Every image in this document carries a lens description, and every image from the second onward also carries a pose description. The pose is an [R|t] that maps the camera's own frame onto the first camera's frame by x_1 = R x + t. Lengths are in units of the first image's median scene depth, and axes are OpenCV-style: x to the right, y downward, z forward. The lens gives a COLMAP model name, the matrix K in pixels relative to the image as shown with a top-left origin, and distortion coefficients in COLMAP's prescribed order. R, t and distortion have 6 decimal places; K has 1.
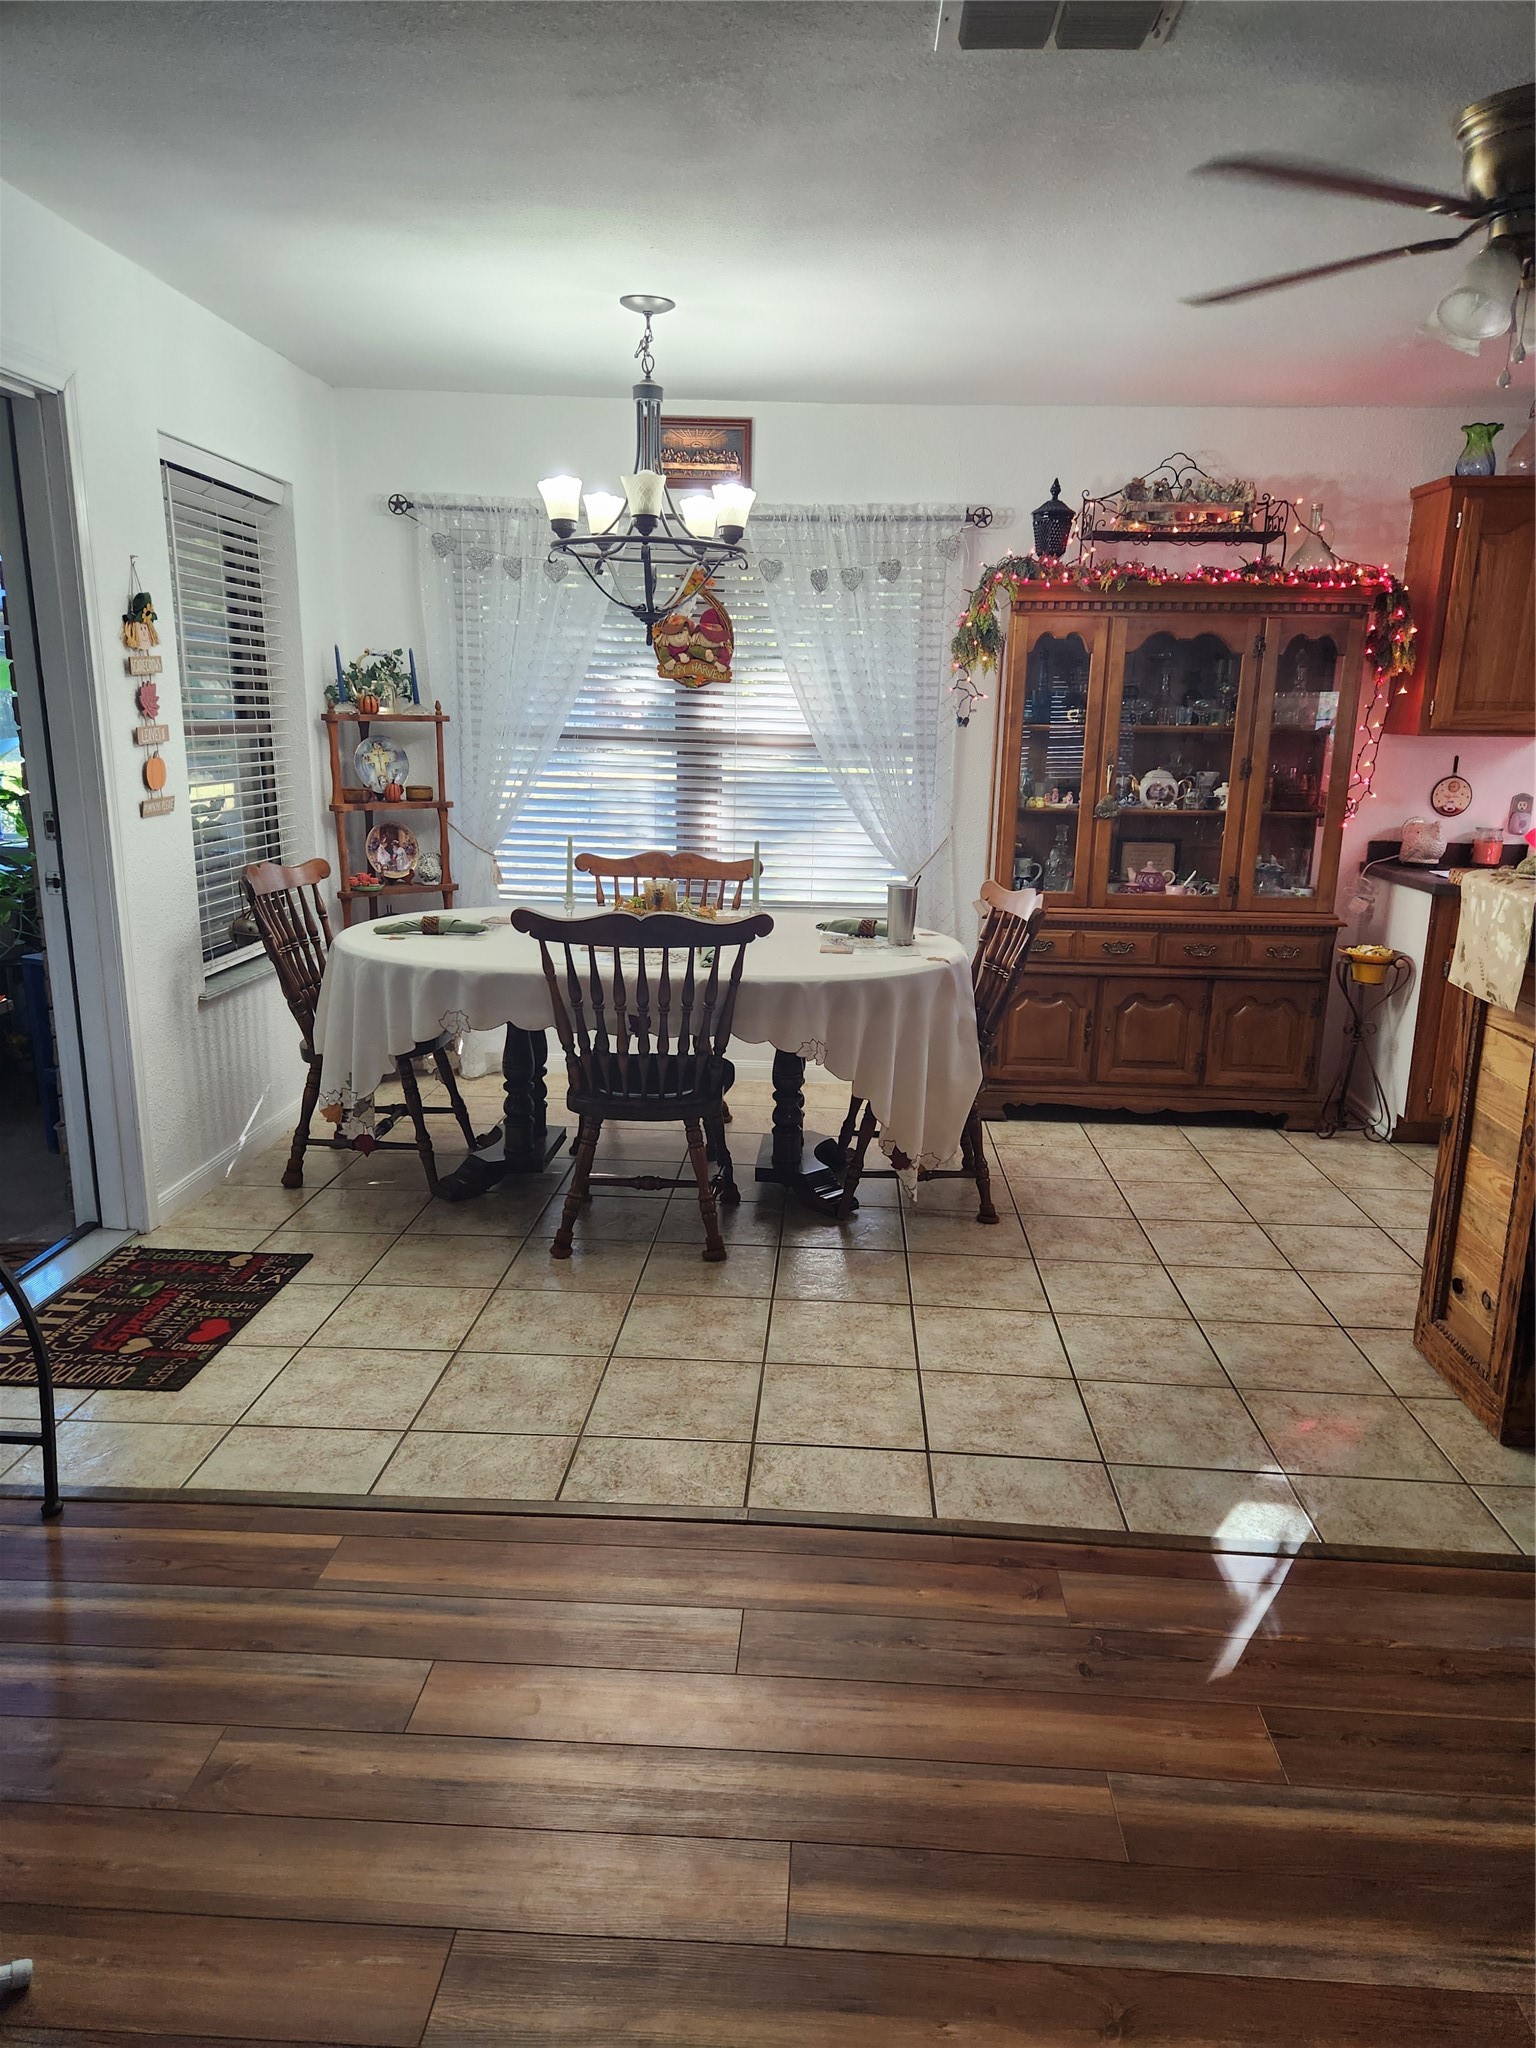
lens RADIAL K [[1374.3, 0, 773.9], [0, 1374.3, 1027.2], [0, 0, 1]] dist [0.037991, -0.002580]
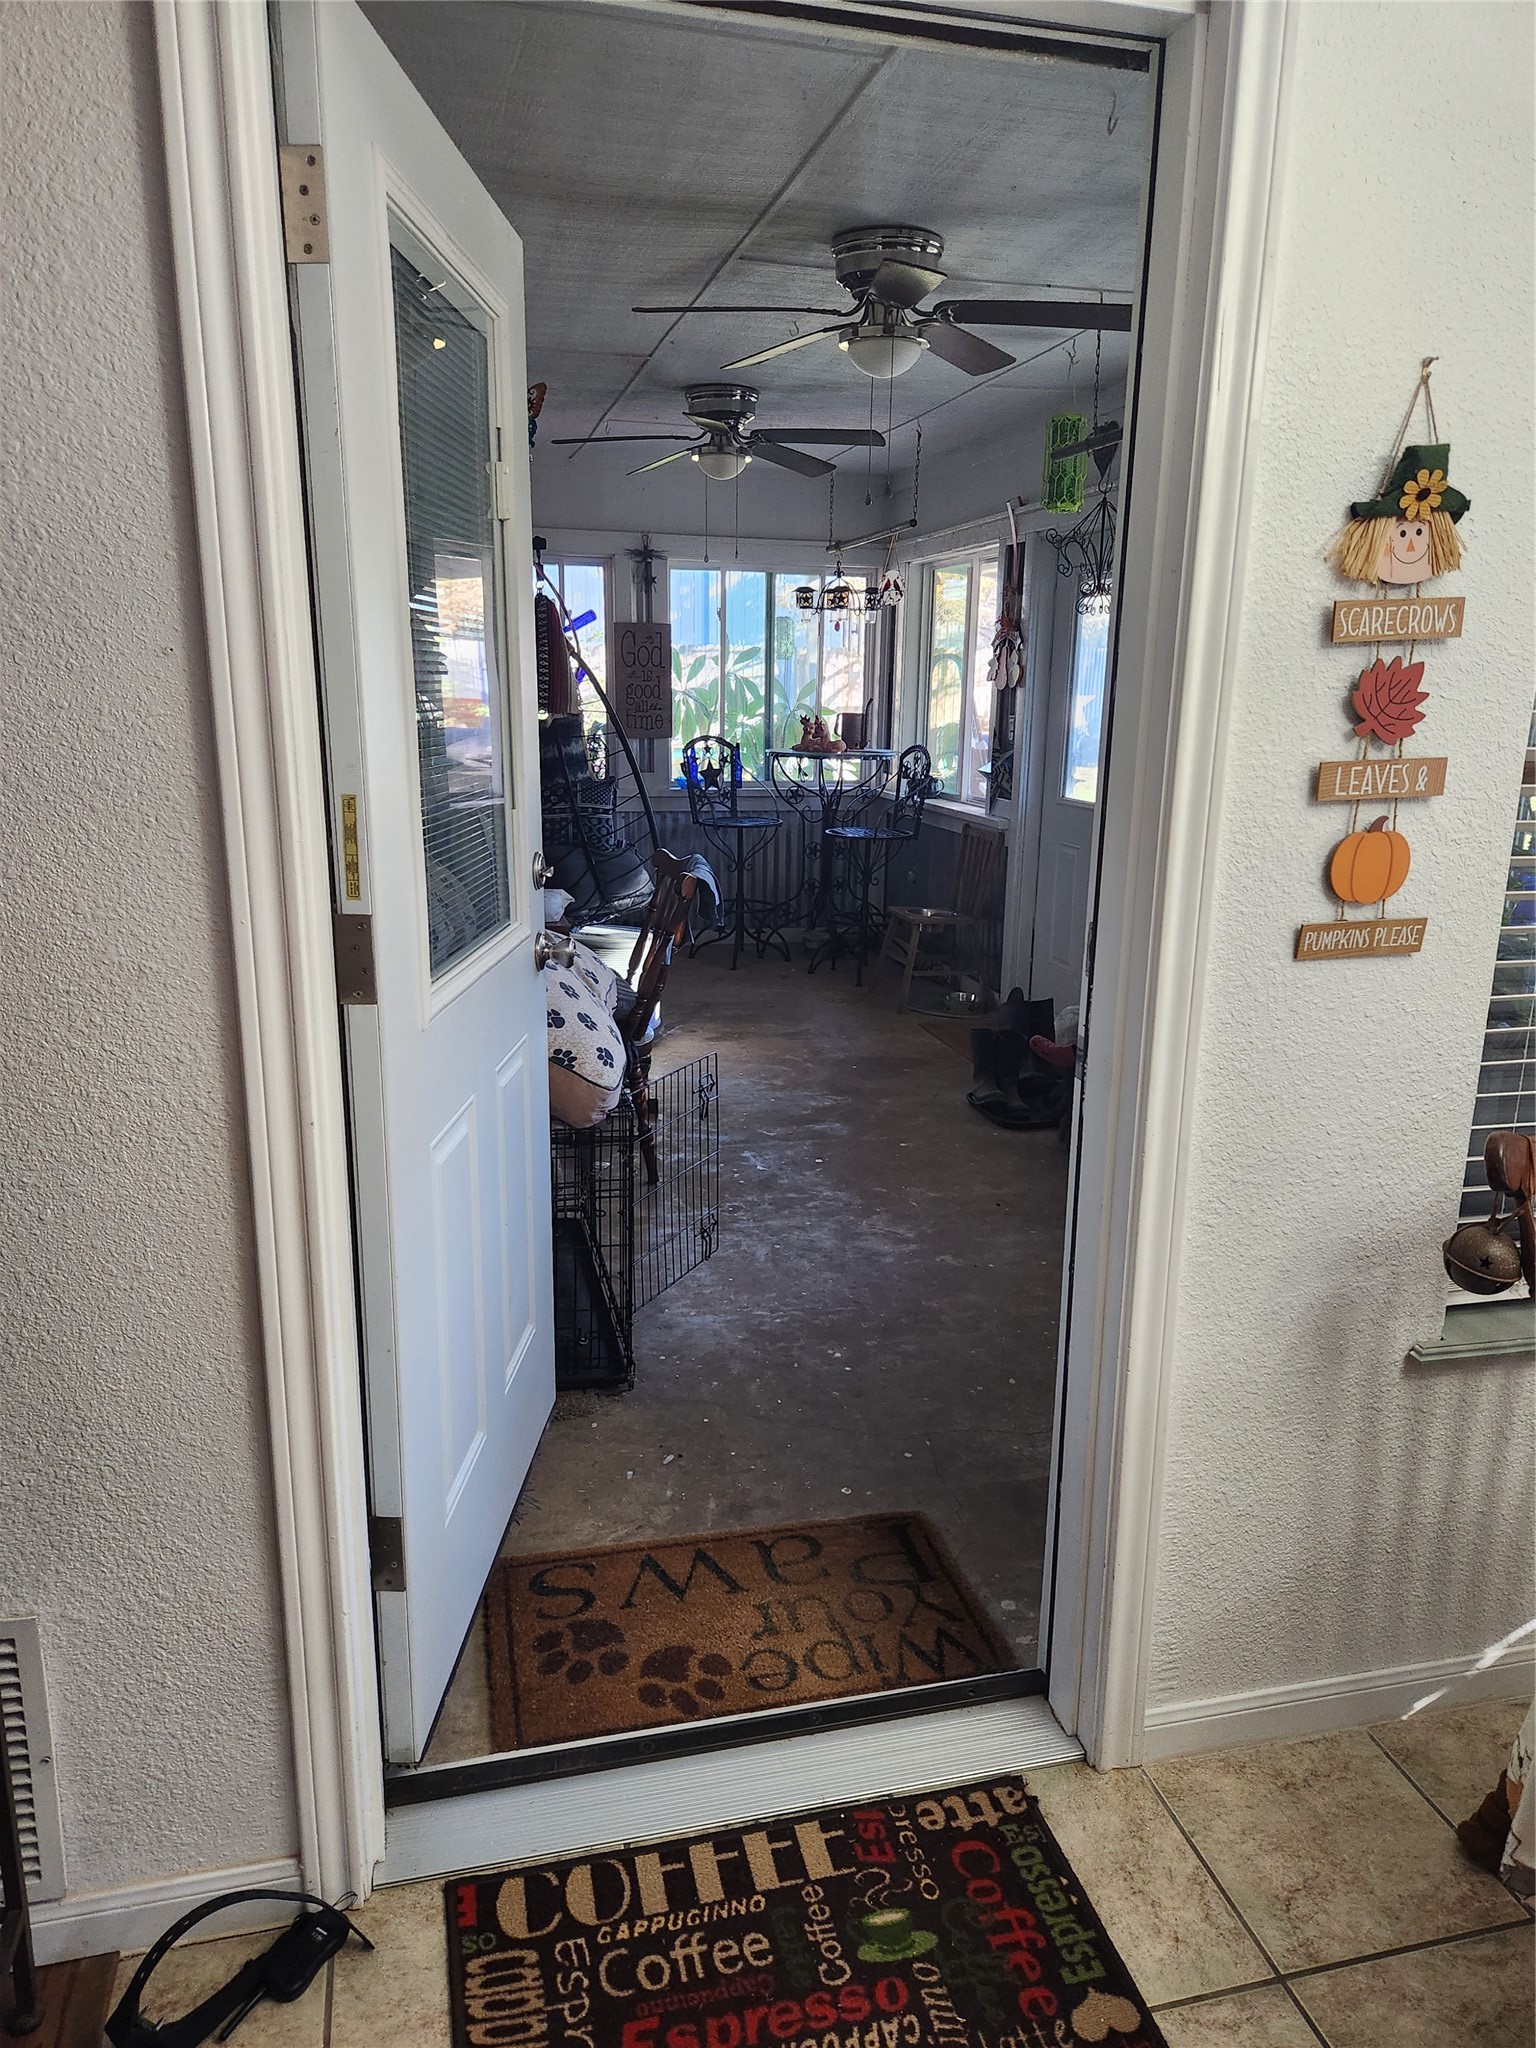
lens RADIAL K [[1374.3, 0, 767.2], [0, 1374.3, 1024.4], [0, 0, 1]] dist [0.037991, -0.002580]
pose [[0.295190, 0.214594, -0.931028, -0.063840], [-0.225668, 0.962539, 0.150307, -0.126042], [0.928406, 0.165734, 0.332559, 0.546461]]
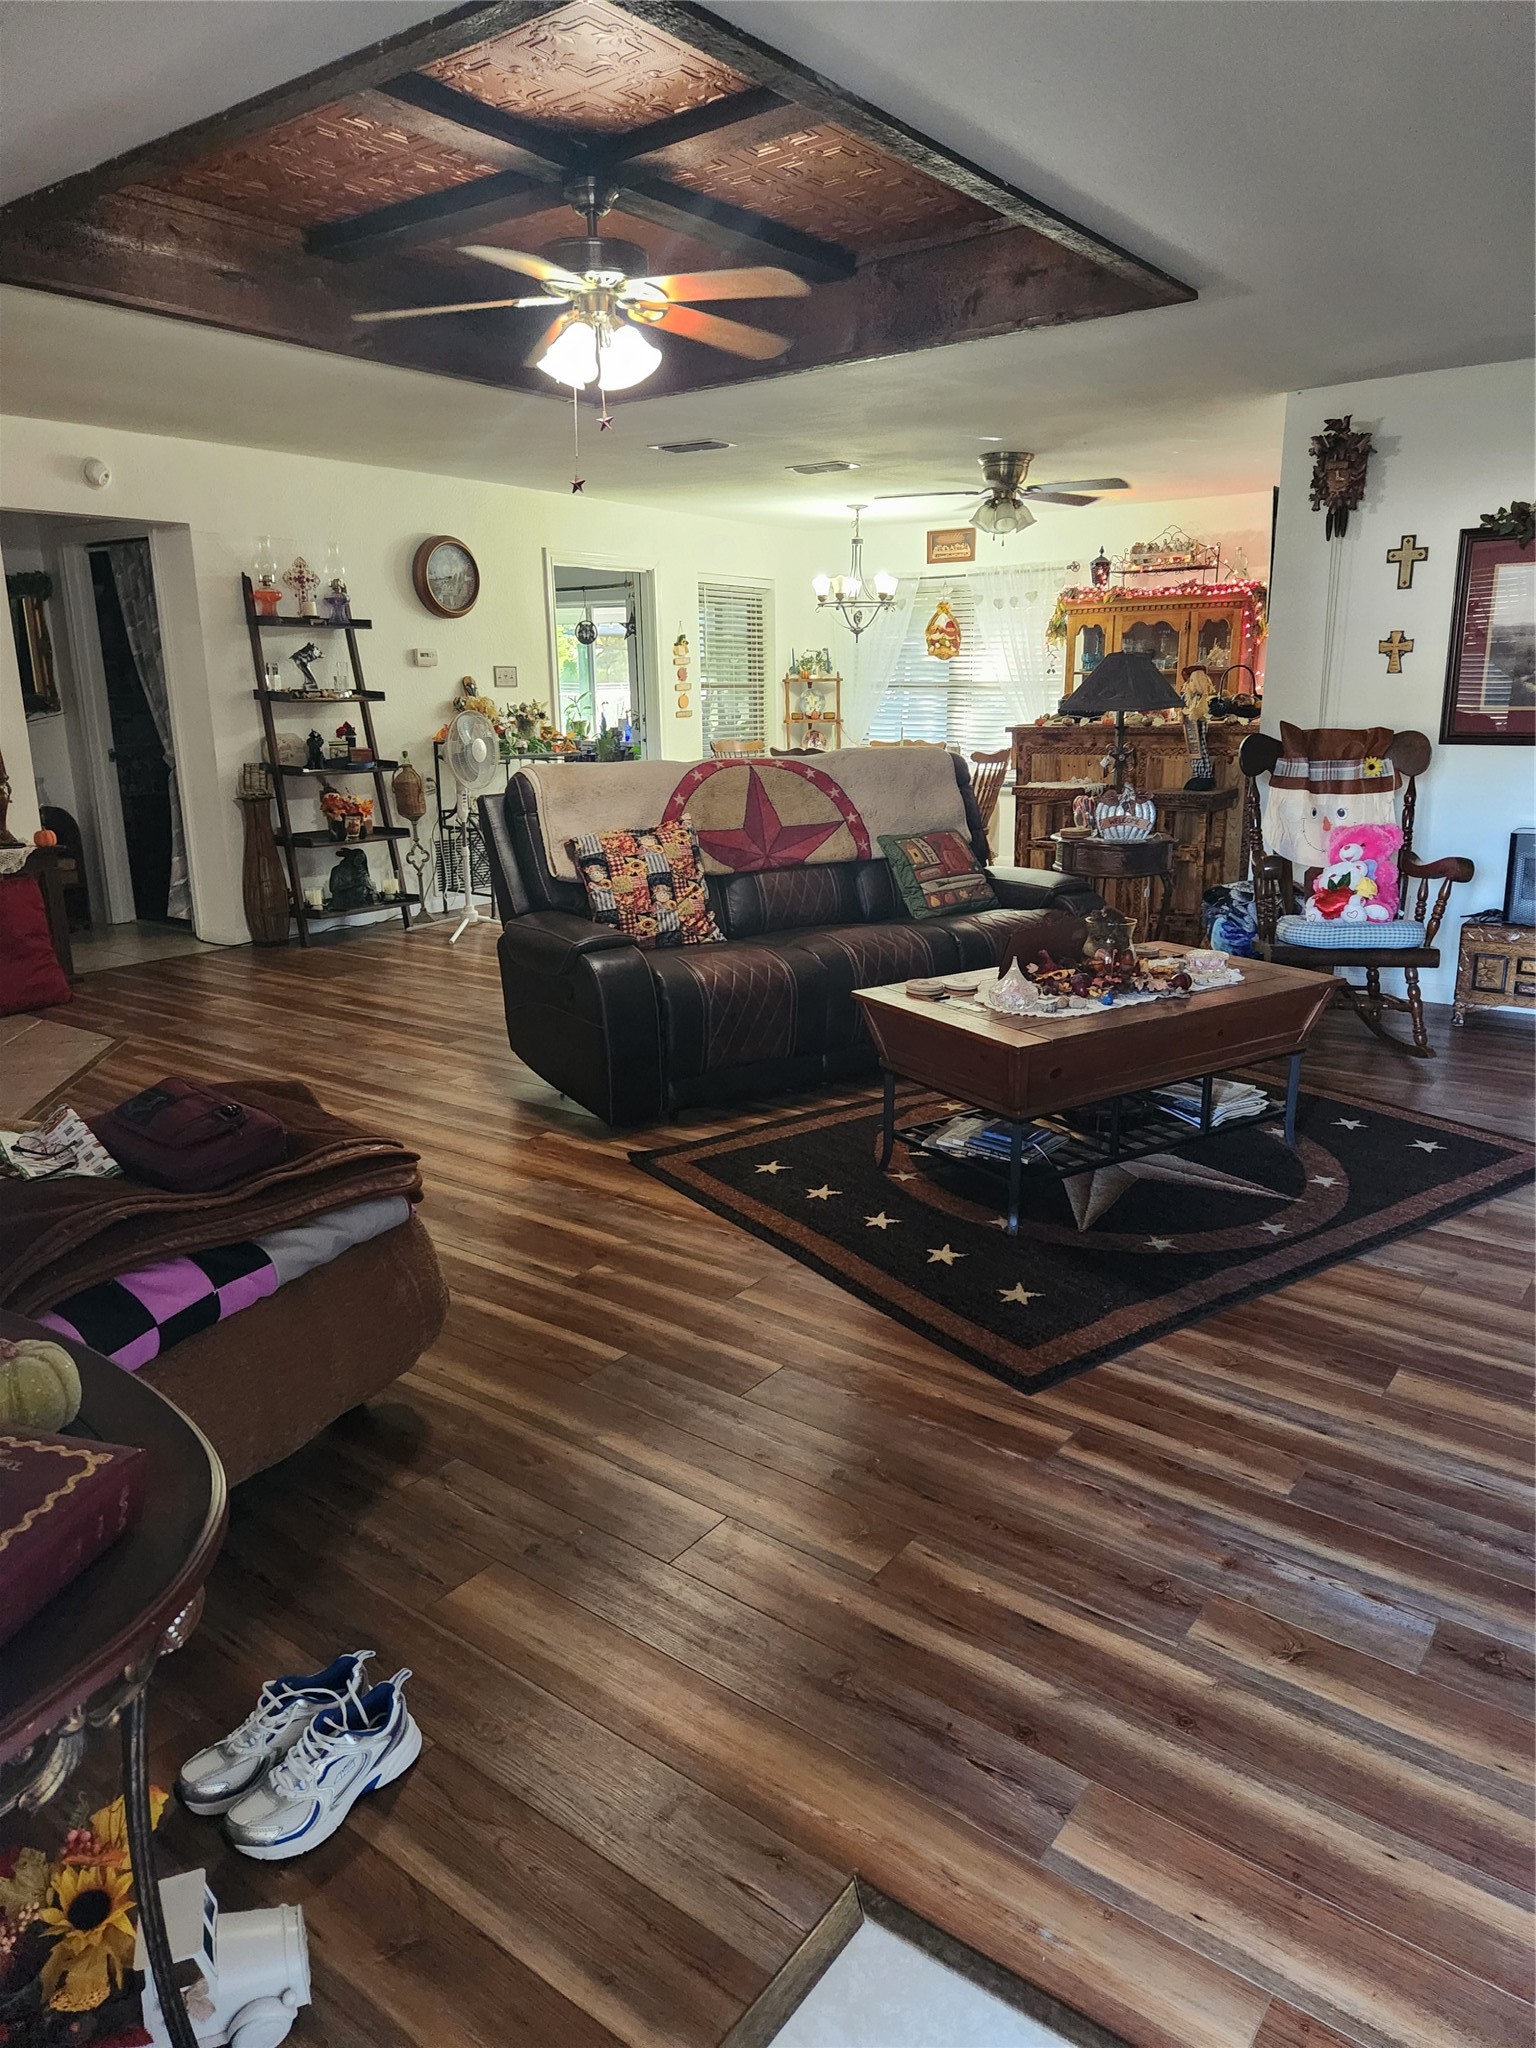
lens RADIAL K [[1374.3, 0, 768.2], [0, 1374.3, 1021.2], [0, 0, 1]] dist [0.037991, -0.002580]
pose [[0.825117, 0.105470, -0.555031, 0.994802], [-0.101670, 0.994101, 0.037759, 0.254317], [0.555739, 0.025274, 0.830973, -0.896348]]
